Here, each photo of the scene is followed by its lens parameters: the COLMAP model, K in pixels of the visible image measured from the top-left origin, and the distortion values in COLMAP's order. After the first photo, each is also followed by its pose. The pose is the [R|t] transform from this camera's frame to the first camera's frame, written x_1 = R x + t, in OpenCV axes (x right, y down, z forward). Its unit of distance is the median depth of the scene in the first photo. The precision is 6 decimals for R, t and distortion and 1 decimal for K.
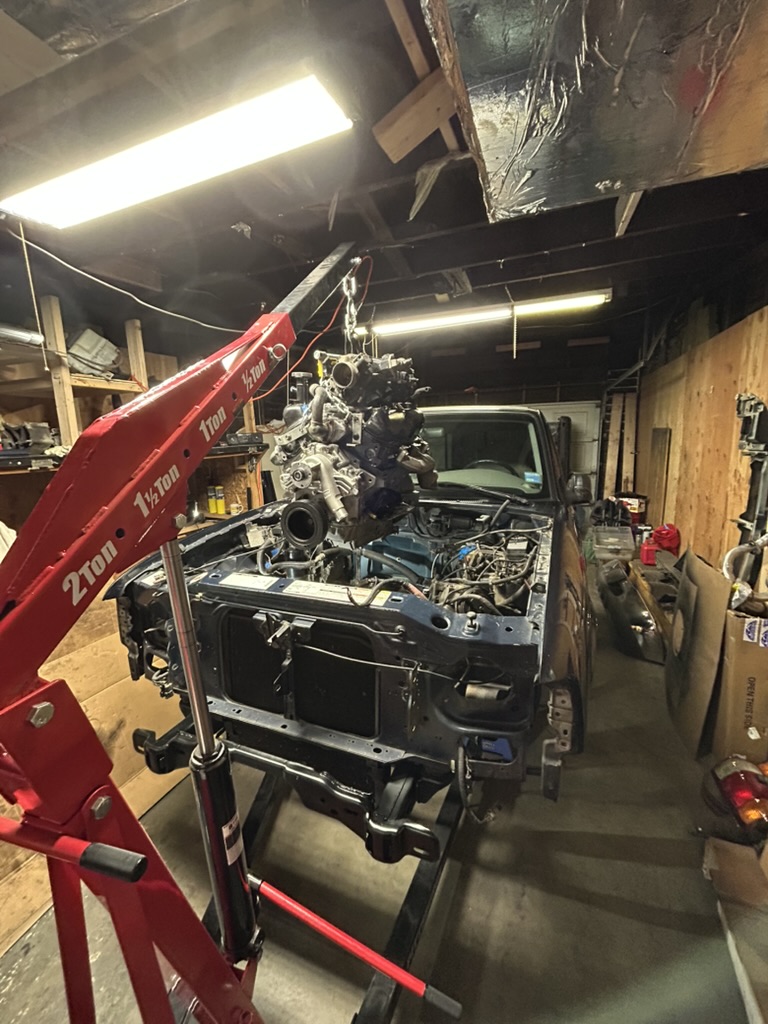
lens RADIAL K [[407.0, 0, 384.4], [0, 407.0, 511.4], [0, 0, 1]] dist [-0.002580, -0.001553]
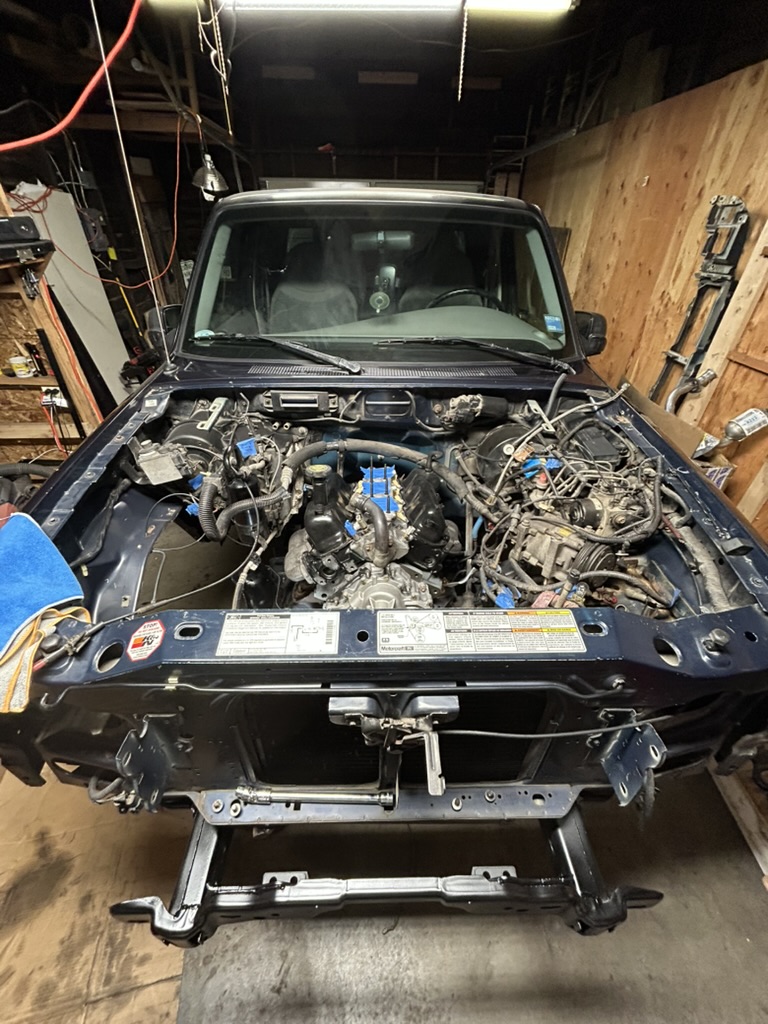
lens RADIAL K [[407.0, 0, 385.5], [0, 407.0, 511.7], [0, 0, 1]] dist [-0.002580, -0.001553]
pose [[0.918722, -0.198591, 0.341337, -0.136510], [0.032172, 0.899119, 0.436519, -0.064968], [-0.393592, -0.390059, 0.832430, 0.233512]]
